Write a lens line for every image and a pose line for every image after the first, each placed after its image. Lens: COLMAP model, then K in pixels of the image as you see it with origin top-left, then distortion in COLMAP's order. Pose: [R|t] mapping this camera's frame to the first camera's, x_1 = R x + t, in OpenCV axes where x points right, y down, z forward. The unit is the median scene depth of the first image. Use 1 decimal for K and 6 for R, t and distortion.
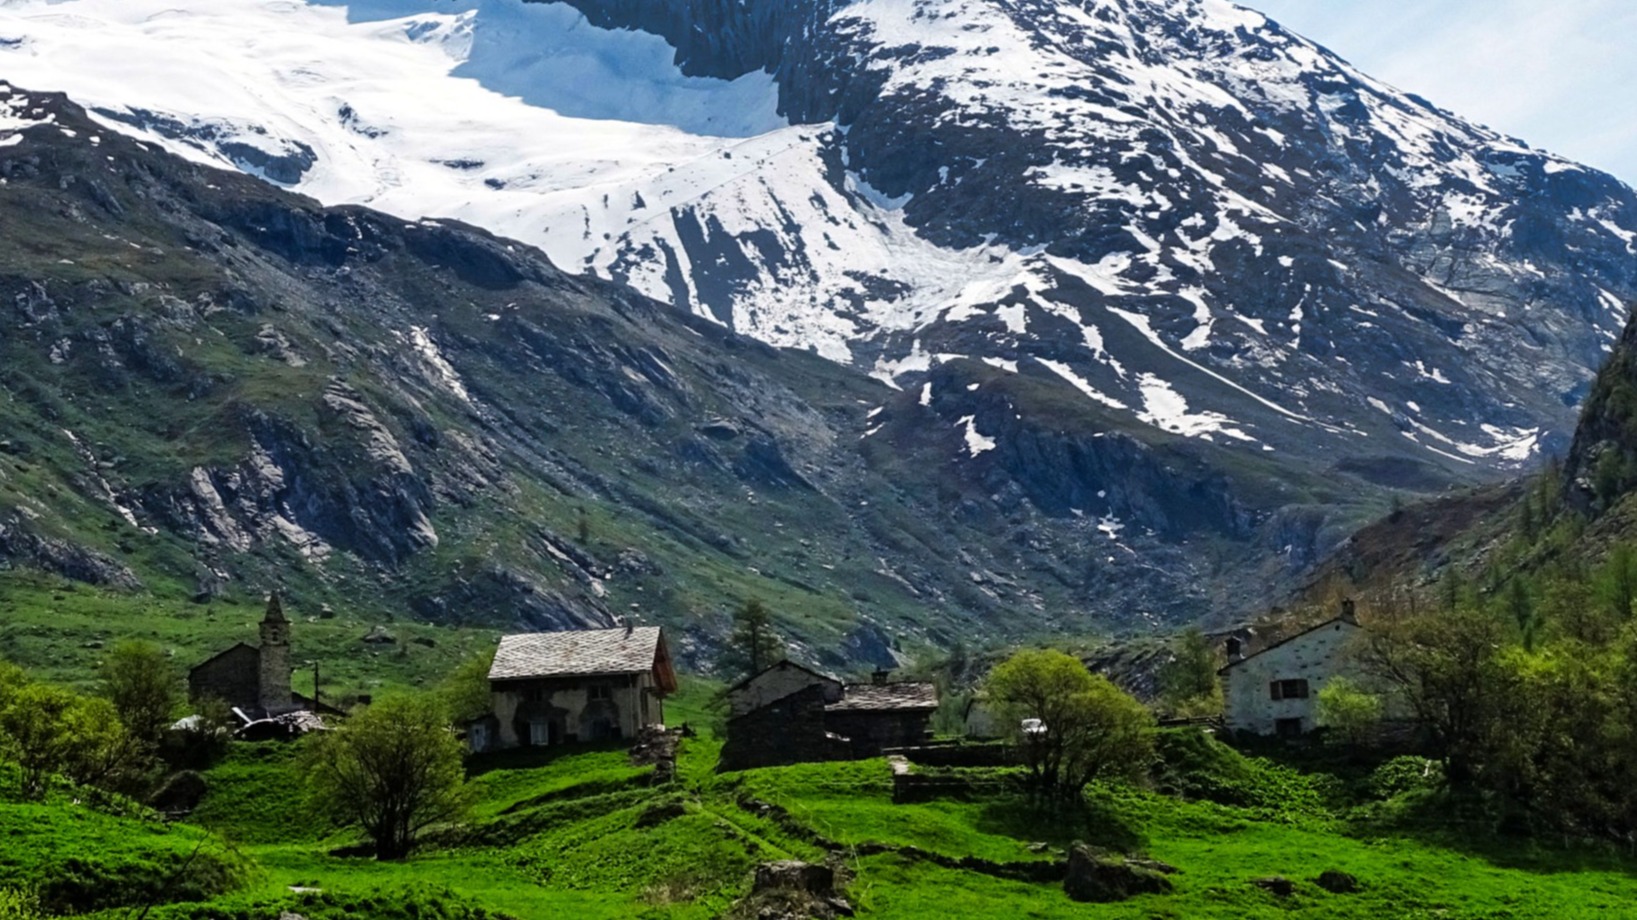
lens RADIAL K [[2114.7, 0, 820.1], [0, 2114.7, 461.8], [0, 0, 1]] dist [0.002332, 0.000000]
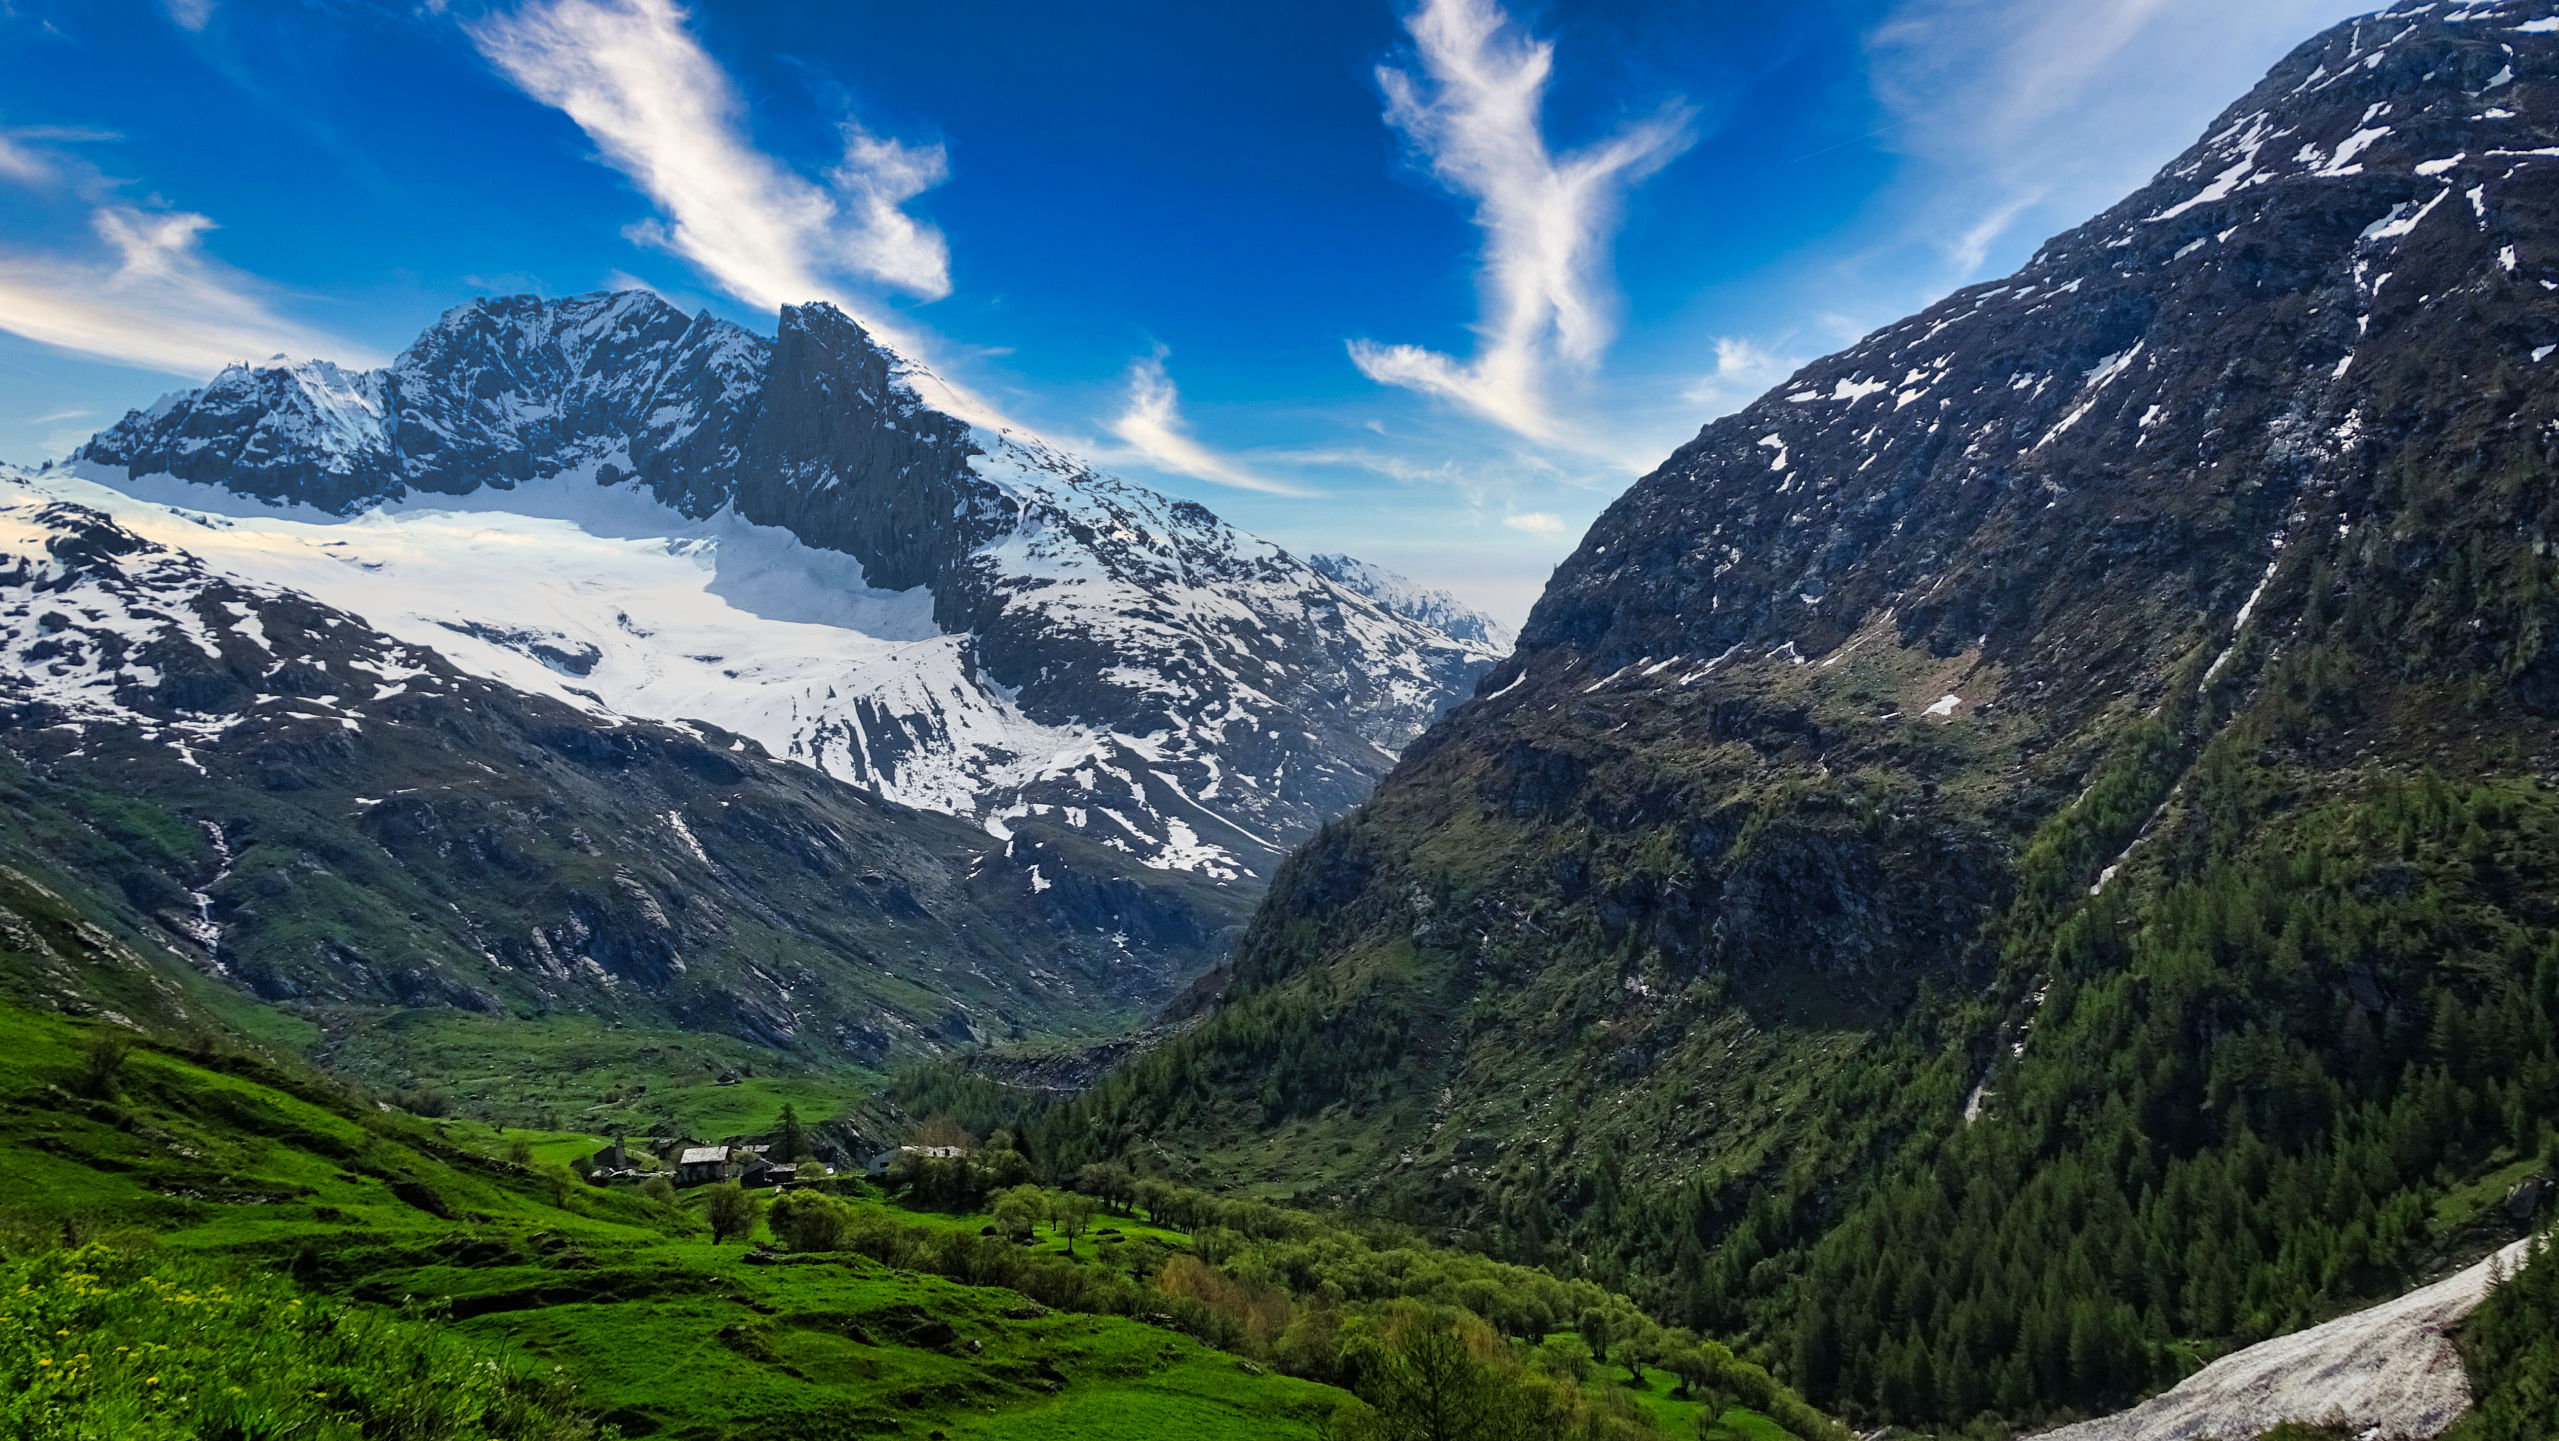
lens RADIAL K [[2103.7, 0, 1274.8], [0, 2103.7, 717.7], [0, 0, 1]] dist [0.015834, 0.000014]
pose [[0.996449, -0.004026, 0.084102, 0.098059], [0.003342, 0.999960, 0.008265, -0.120444], [-0.084132, -0.007955, 0.996423, -0.473551]]
